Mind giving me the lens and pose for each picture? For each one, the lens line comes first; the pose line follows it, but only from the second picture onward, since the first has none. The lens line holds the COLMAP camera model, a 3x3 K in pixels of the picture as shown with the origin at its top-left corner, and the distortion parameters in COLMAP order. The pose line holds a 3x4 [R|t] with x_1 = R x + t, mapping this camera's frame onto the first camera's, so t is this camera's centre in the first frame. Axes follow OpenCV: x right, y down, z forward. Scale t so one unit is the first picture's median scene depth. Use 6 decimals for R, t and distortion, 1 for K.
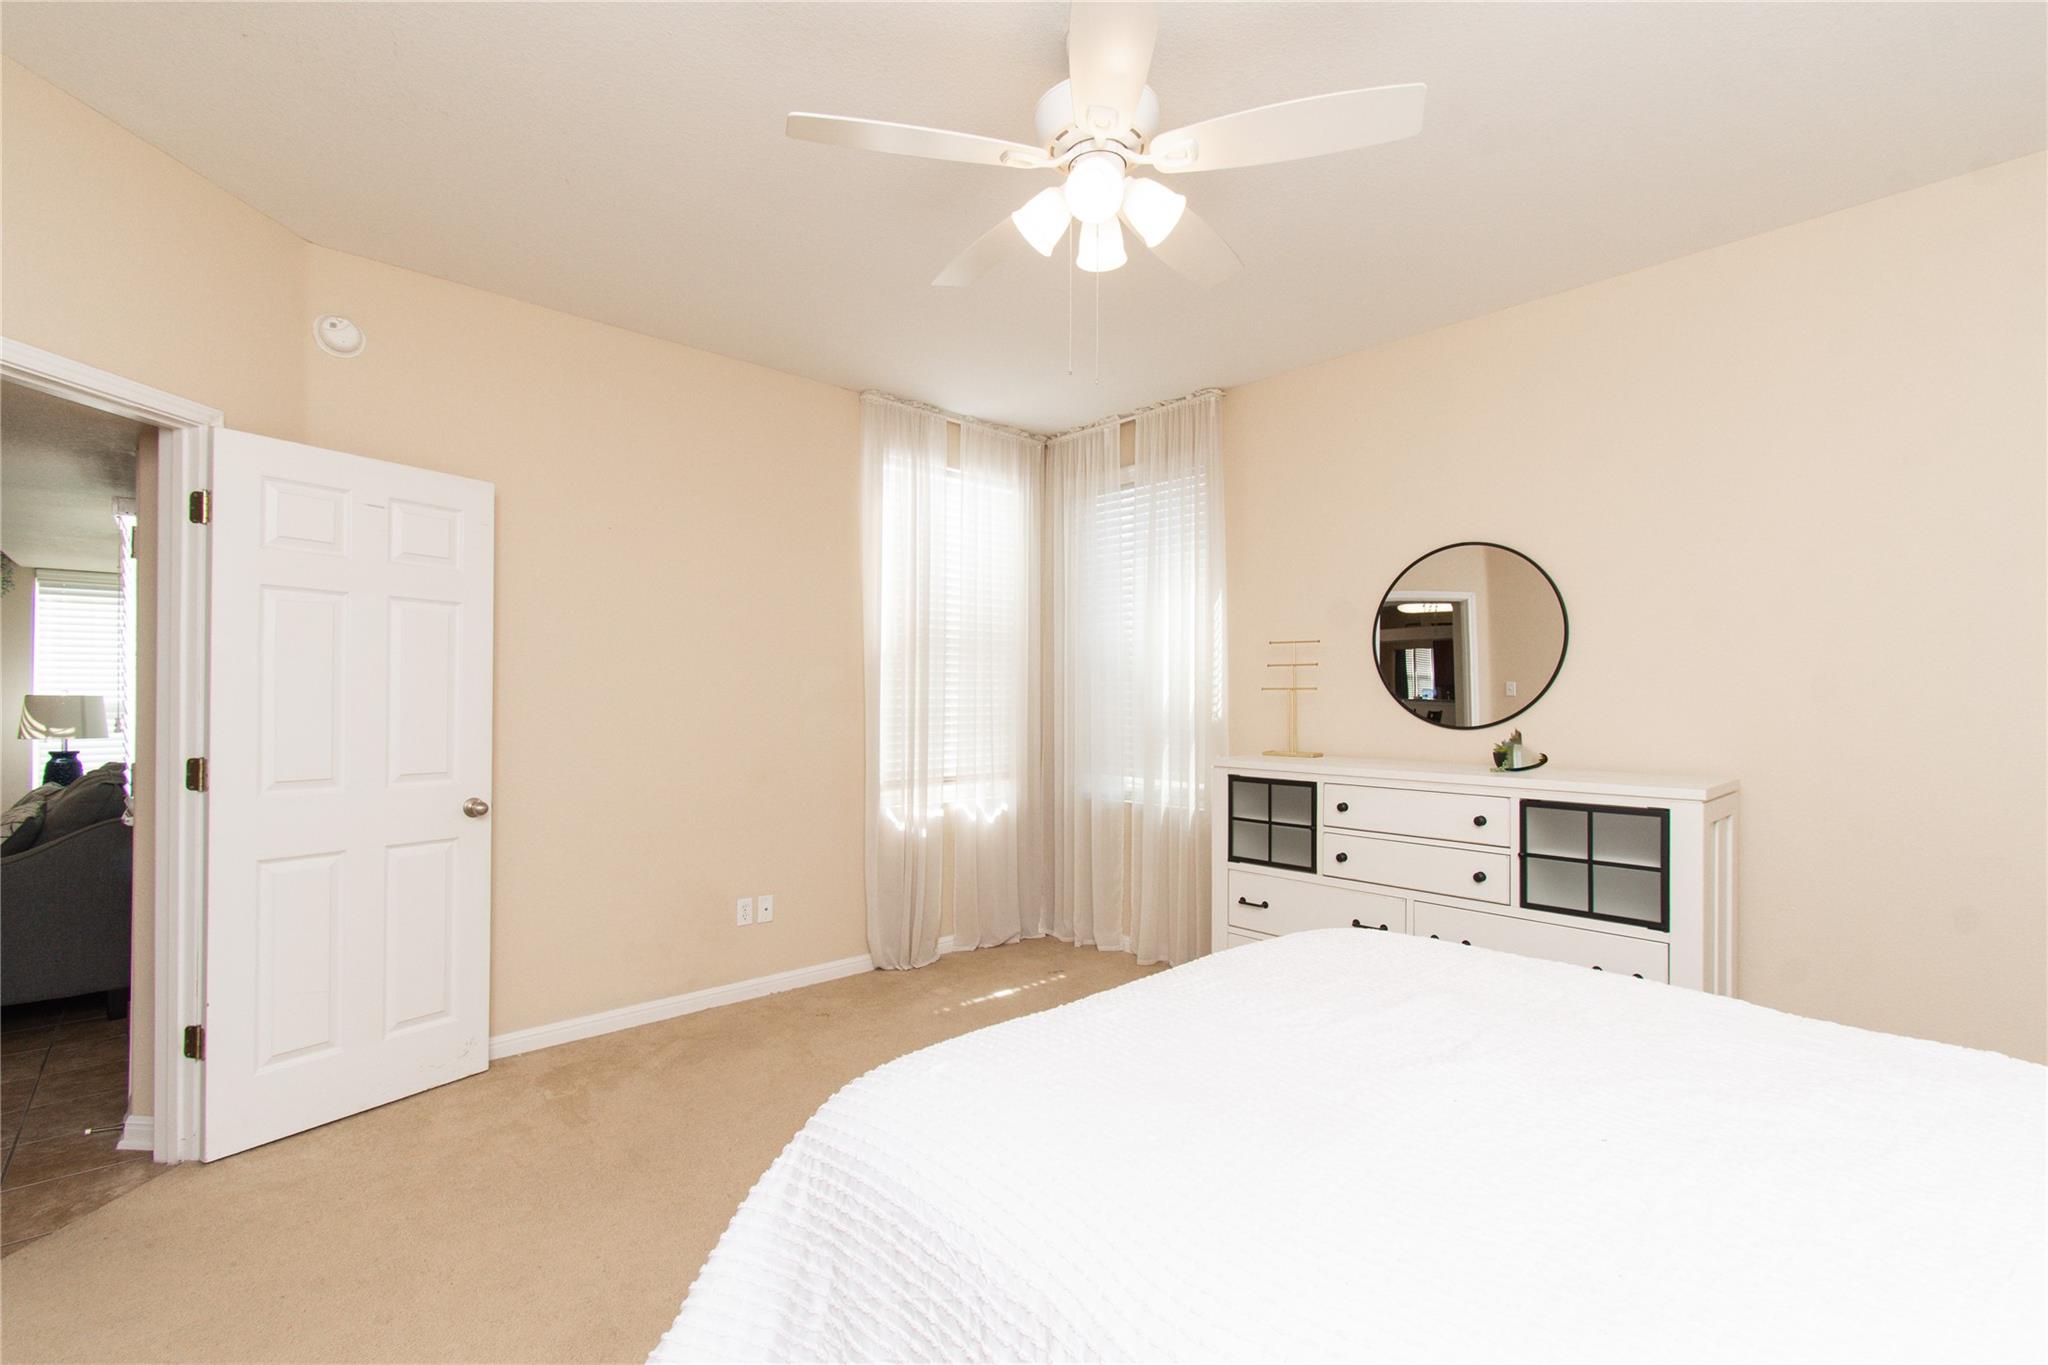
lens RADIAL K [[908.4, 0, 1002.8], [0, 908.4, 691.0], [0, 0, 1]] dist [0.001356, -0.000782]
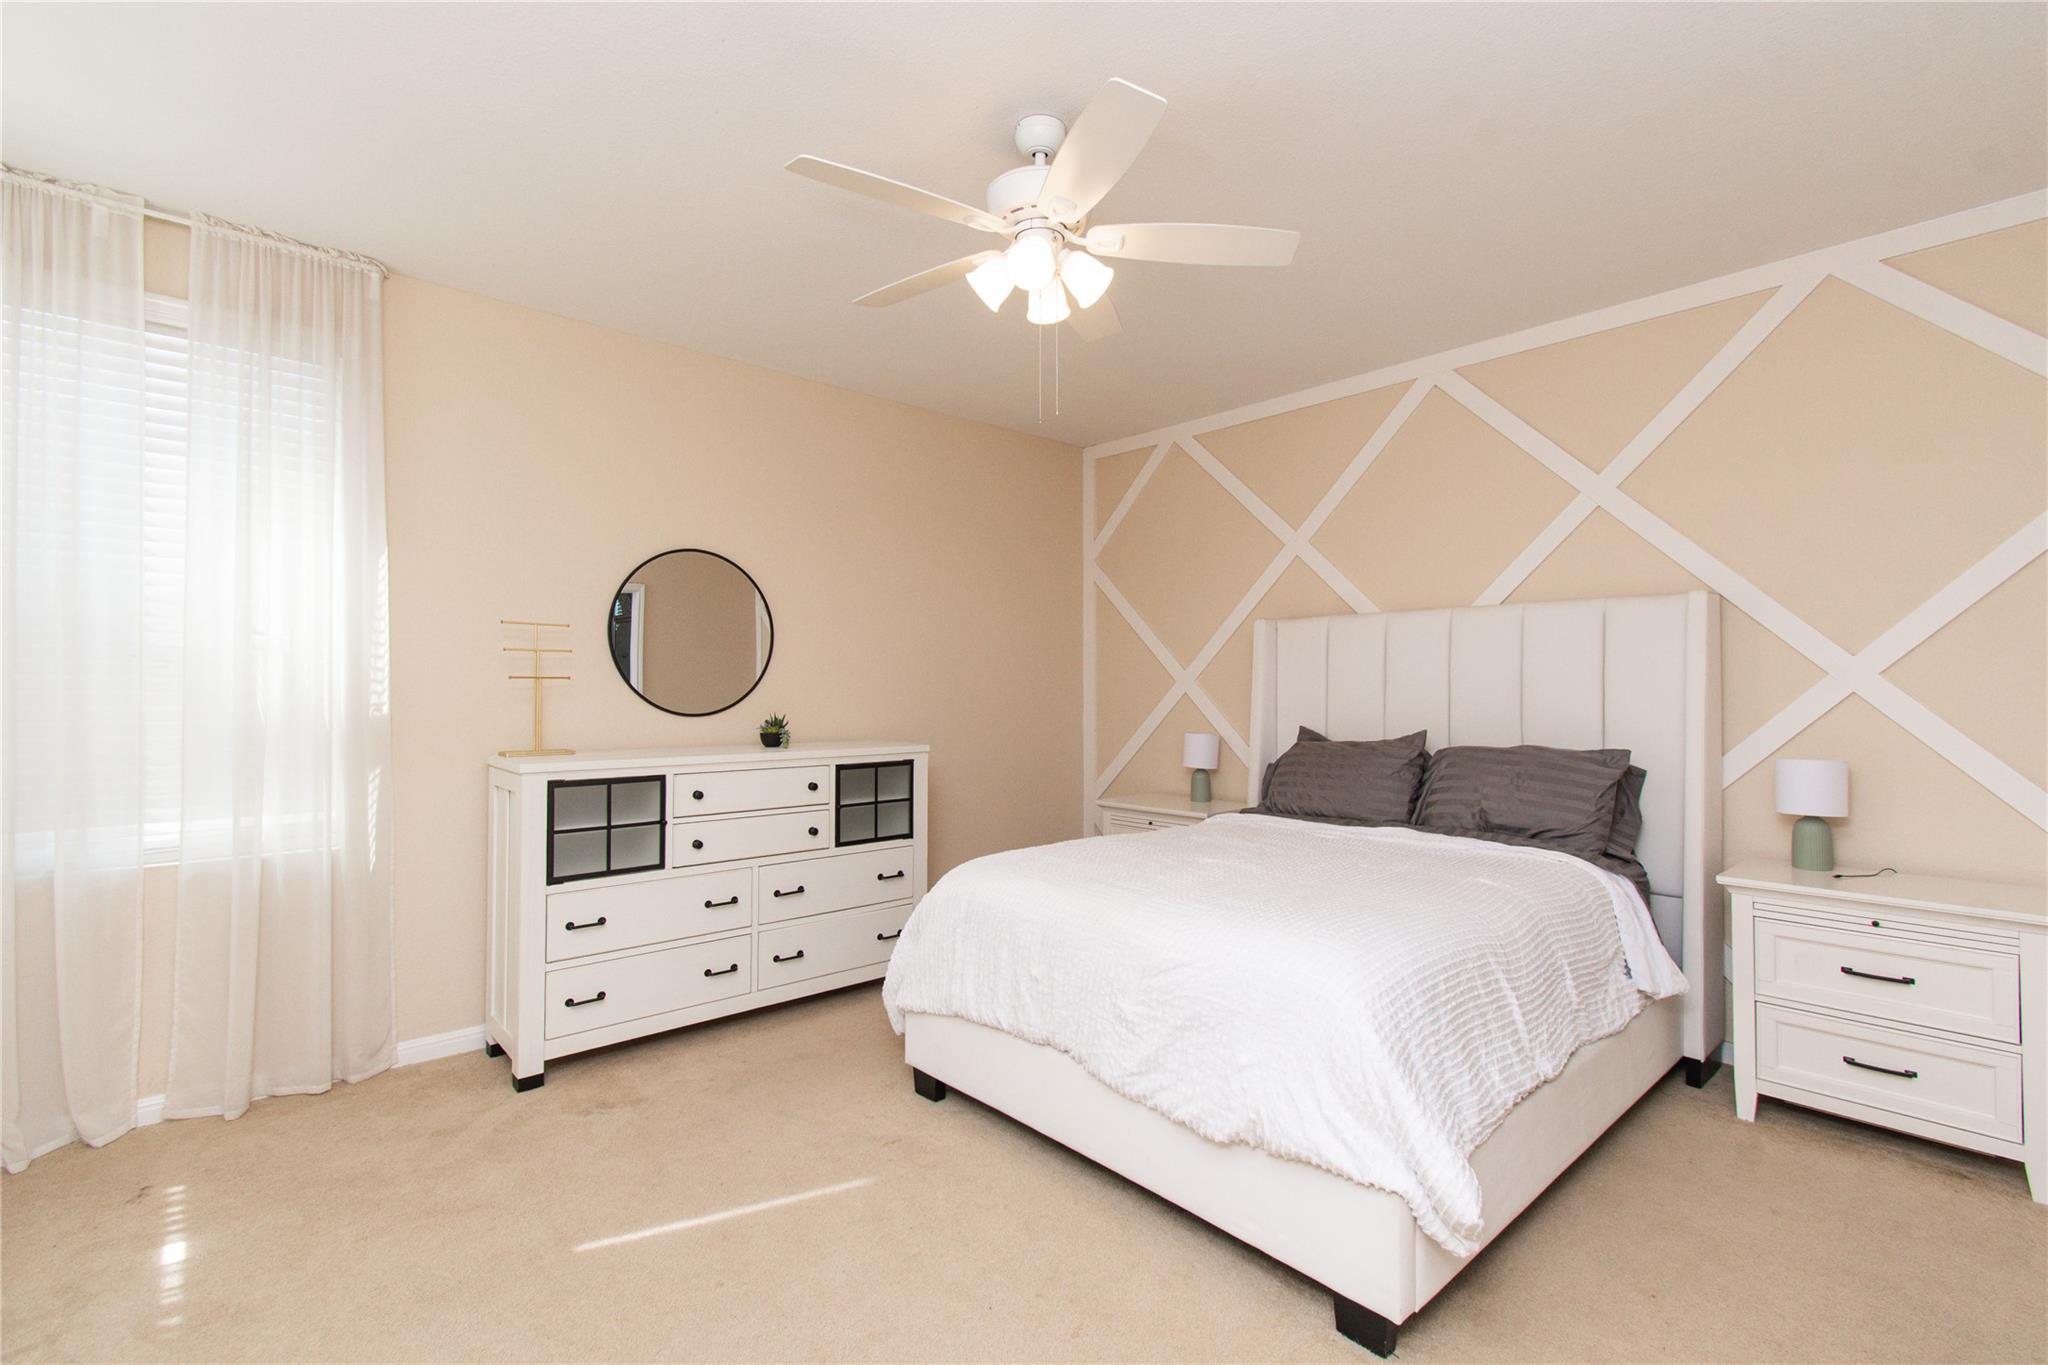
lens RADIAL K [[908.4, 0, 1000.9], [0, 908.4, 680.1], [0, 0, 1]] dist [0.001356, -0.000782]
pose [[0.011599, -0.000097, 0.999933, -0.616007], [-0.014819, 0.999890, 0.000269, -0.007589], [-0.999823, -0.014822, 0.011596, 0.613628]]
